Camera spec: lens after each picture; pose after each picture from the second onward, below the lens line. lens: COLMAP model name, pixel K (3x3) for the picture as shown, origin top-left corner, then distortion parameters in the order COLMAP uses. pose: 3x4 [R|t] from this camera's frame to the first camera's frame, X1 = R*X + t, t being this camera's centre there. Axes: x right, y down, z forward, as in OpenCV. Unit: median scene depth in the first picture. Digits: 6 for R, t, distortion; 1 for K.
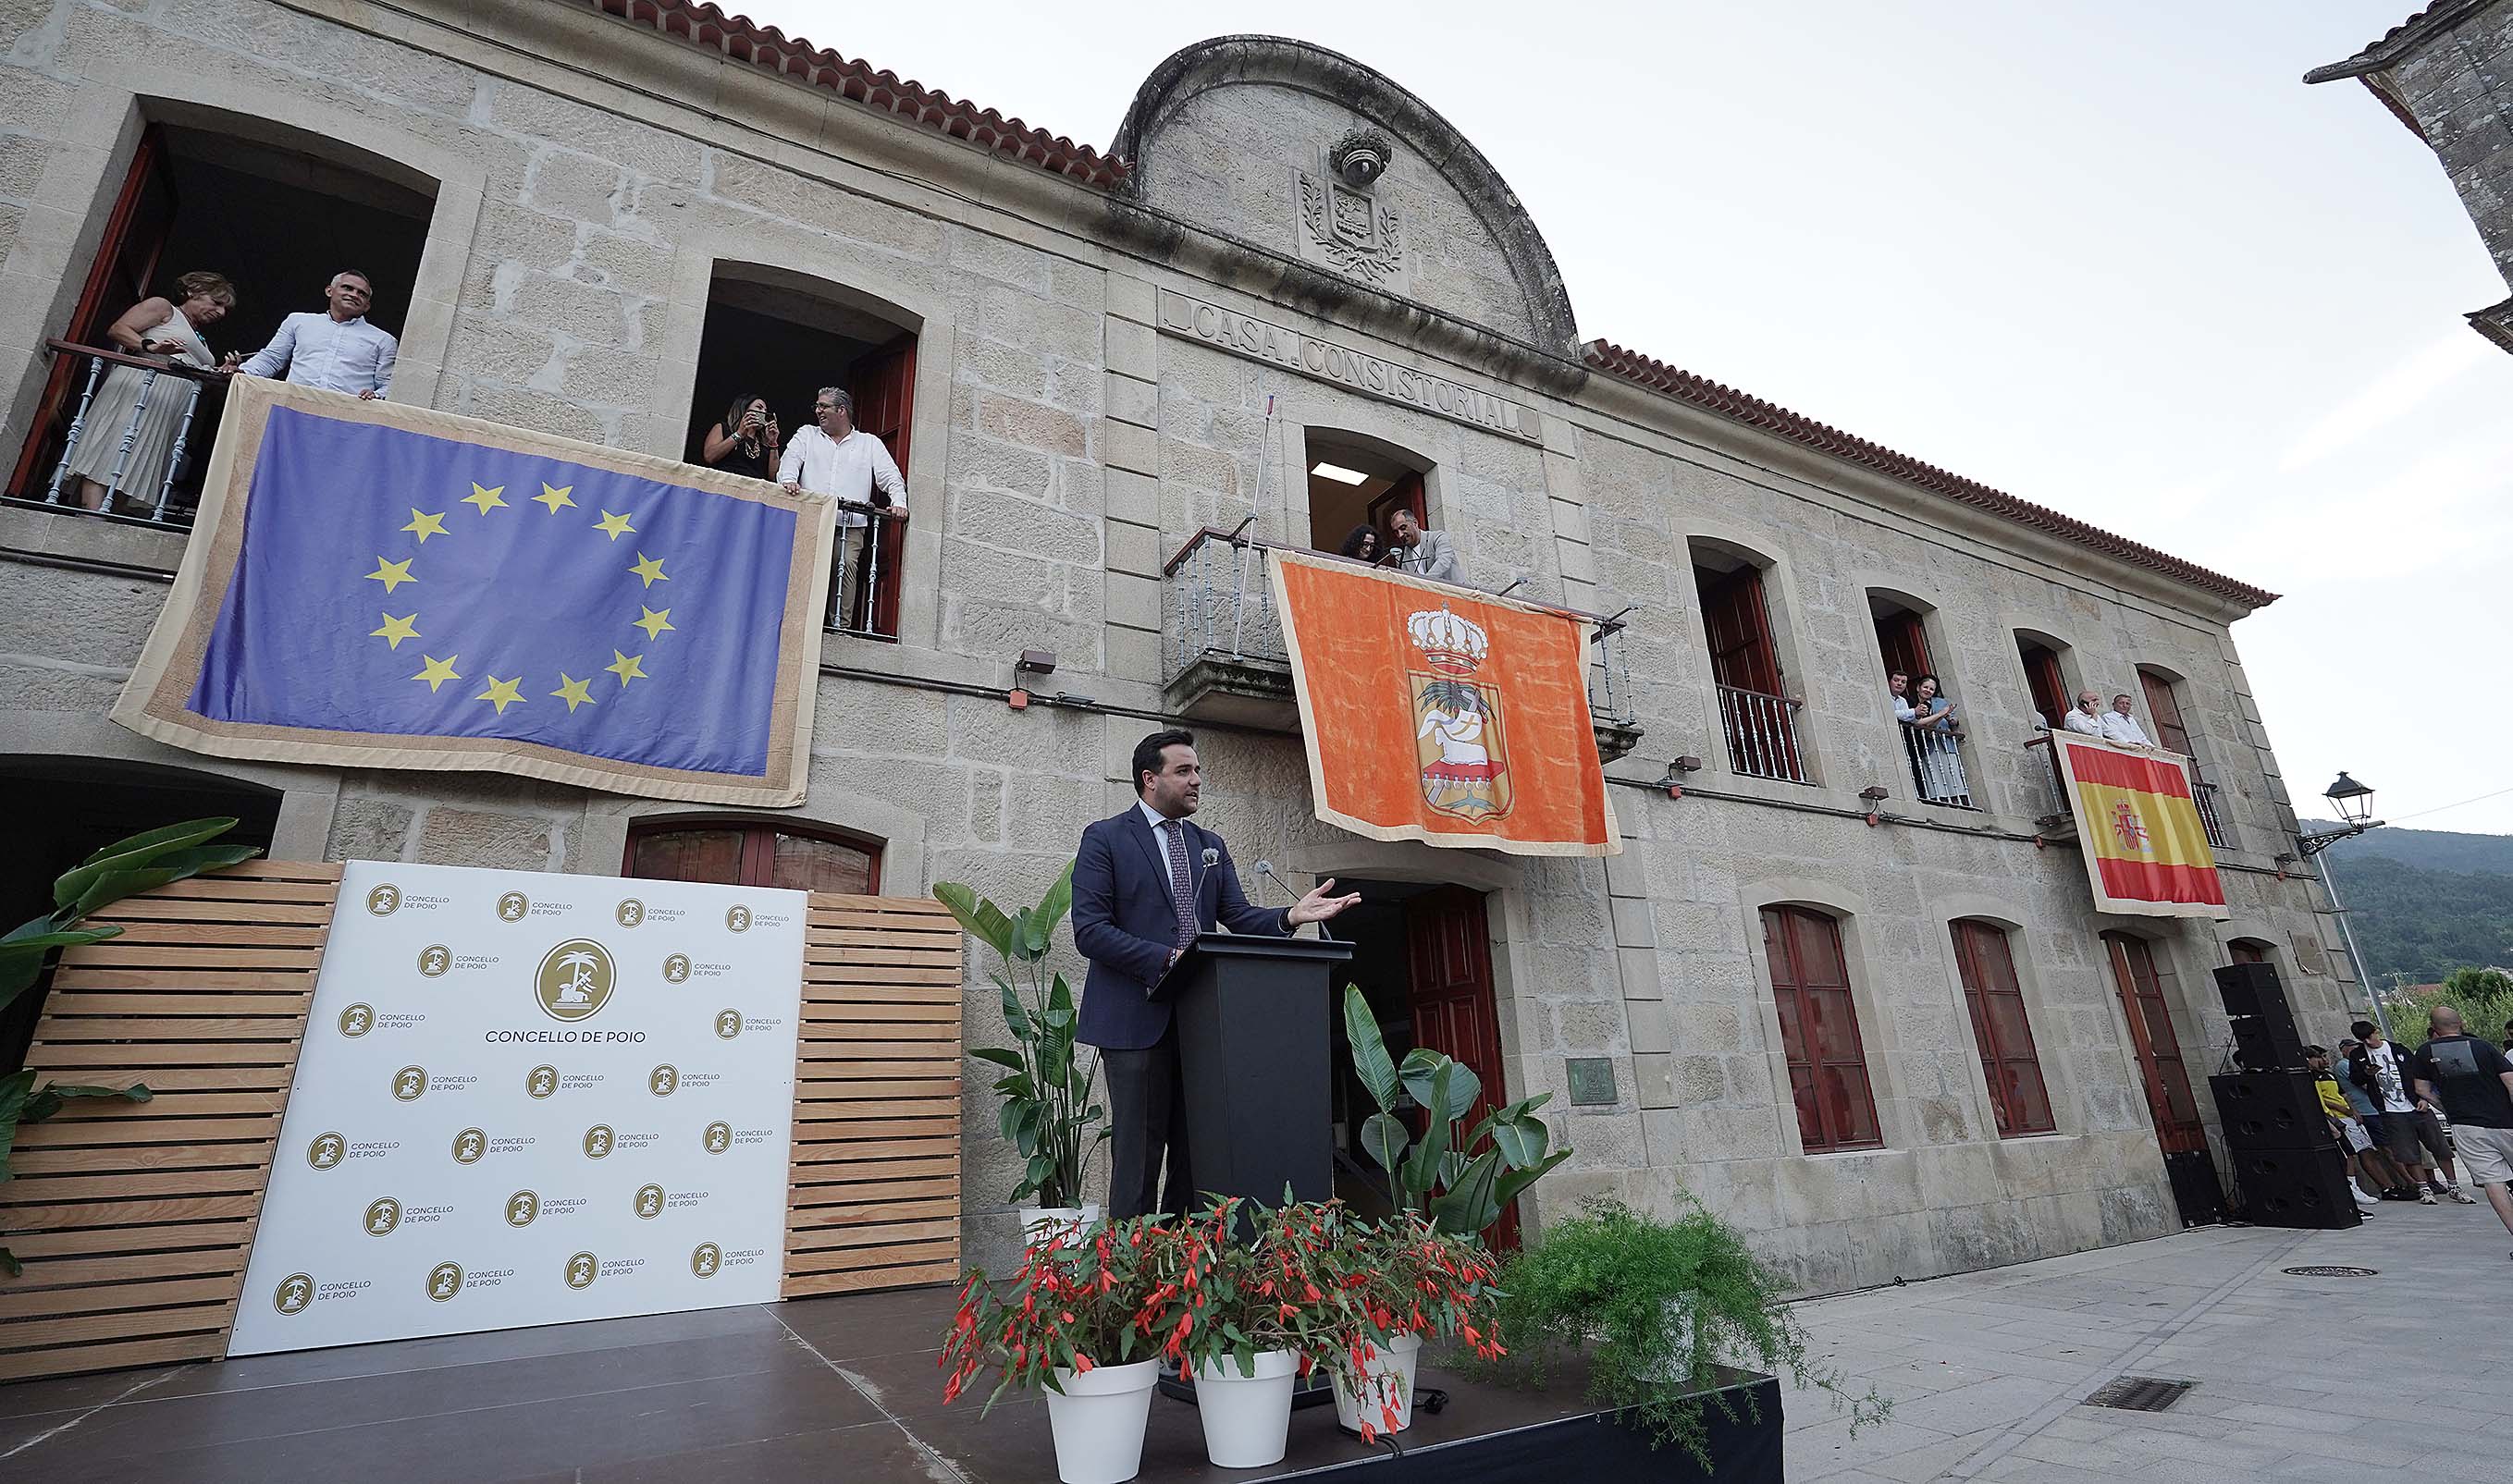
lens RADIAL K [[1146.6, 0, 1256.2], [0, 1146.6, 732.1], [0, 0, 1]] dist [-0.015700, 0.007588]
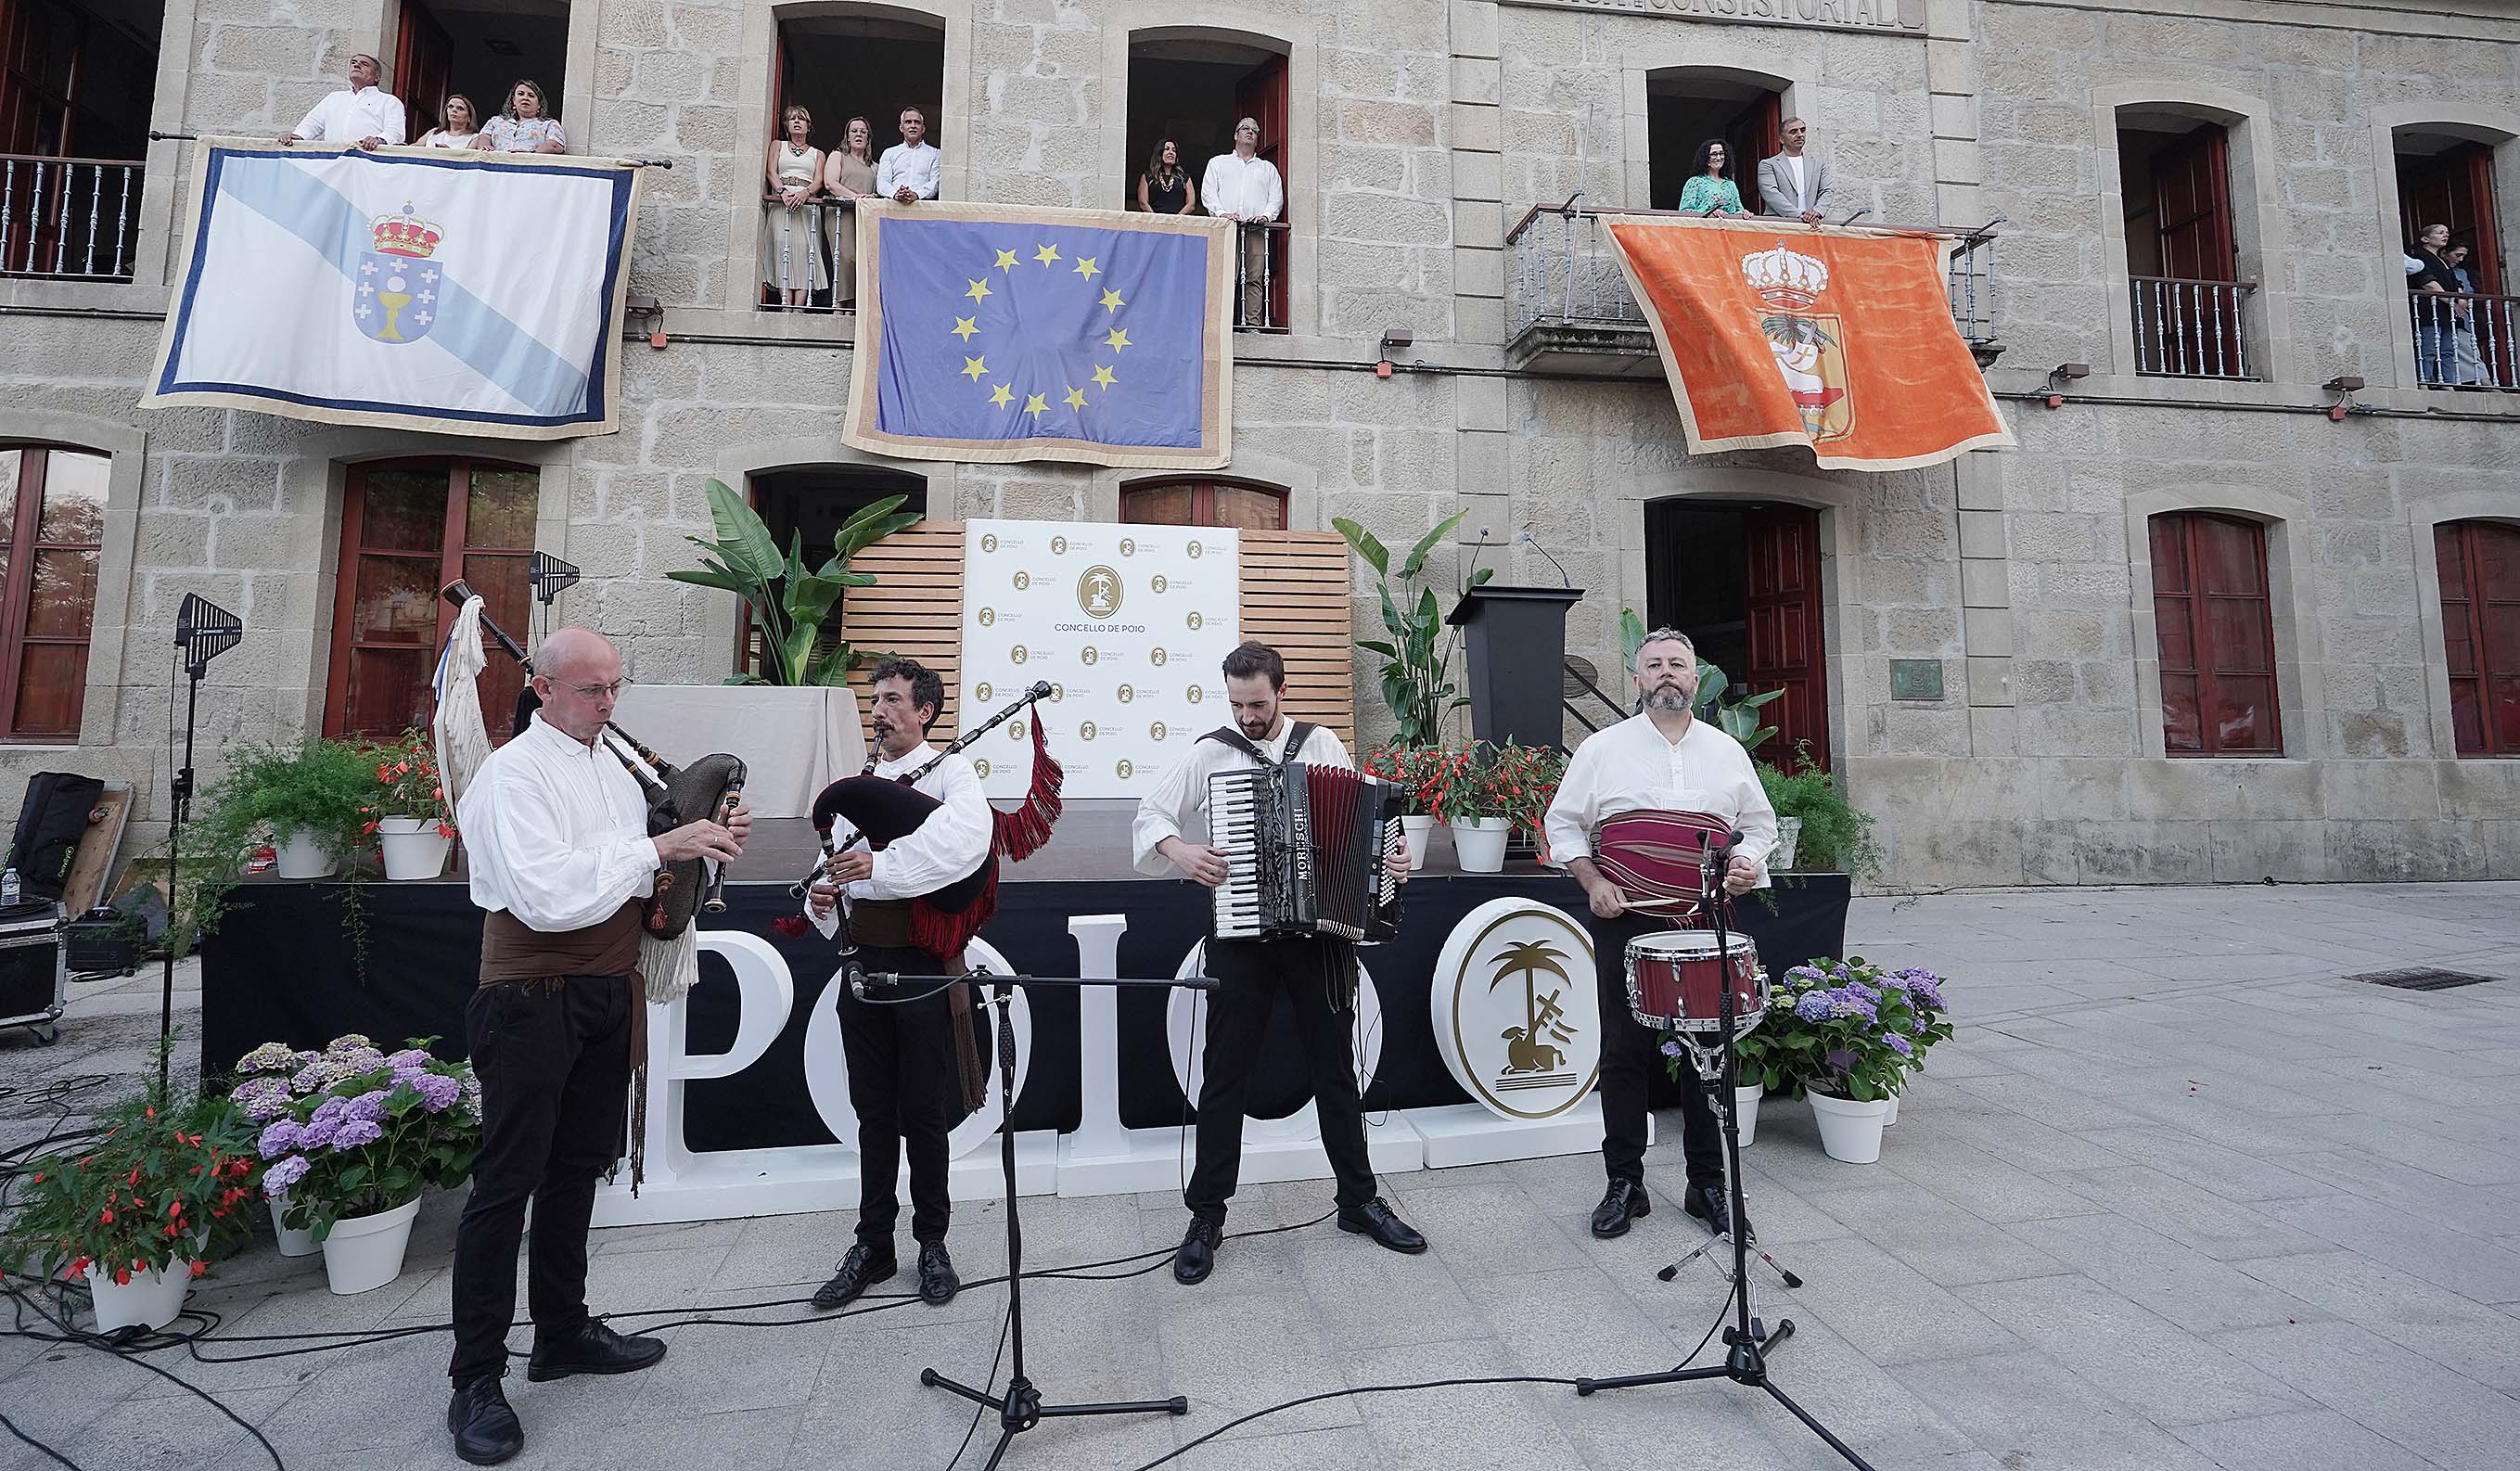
lens RADIAL K [[1146.7, 0, 1220.2], [0, 1146.7, 595.5], [0, 0, 1]] dist [-0.008852, 0.005679]
pose [[0.927117, 0.011410, -0.374598, 0.076735], [0.078814, 0.971248, 0.224646, -0.066146], [0.366391, -0.237797, 0.899561, -0.194211]]
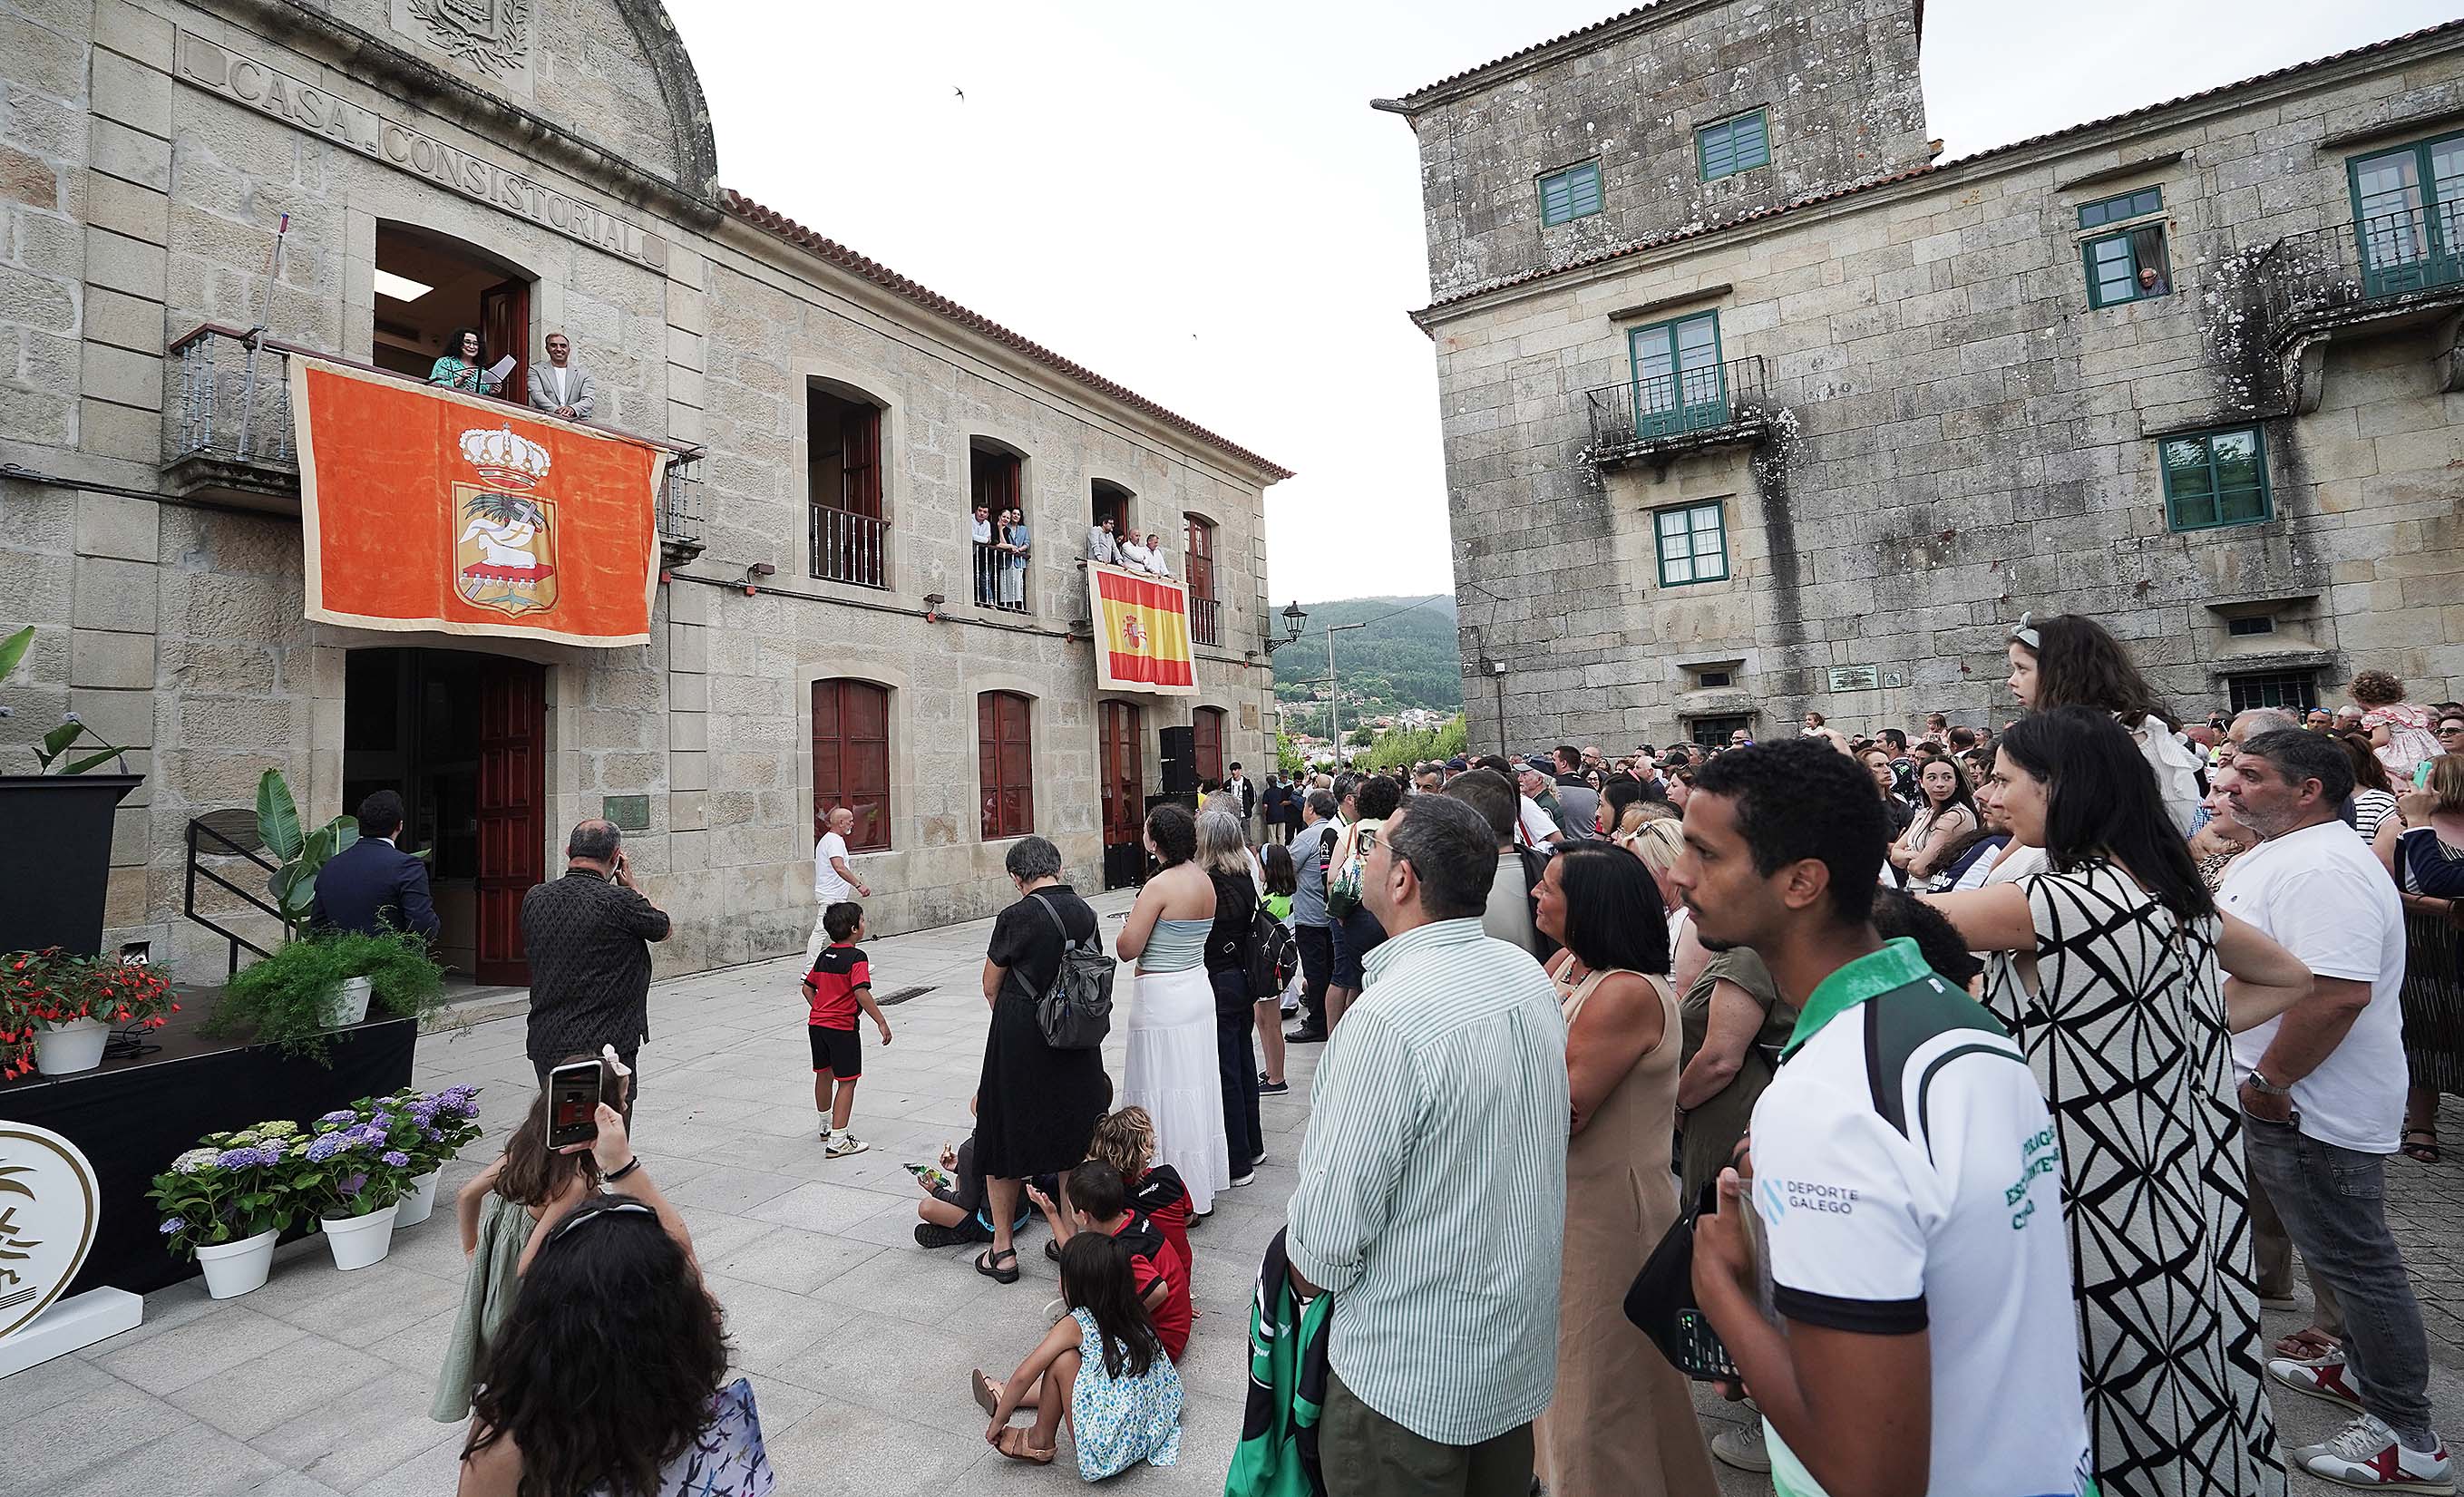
lens RADIAL K [[1085.4, 0, 1229.2], [0, 1085.4, 691.8], [0, 0, 1]] dist [-0.008434, 0.005684]
pose [[0.850255, 0.045381, 0.524412, 0.204276], [-0.162175, 0.970397, 0.178966, -0.149082], [-0.500766, -0.237213, 0.832444, -0.315242]]
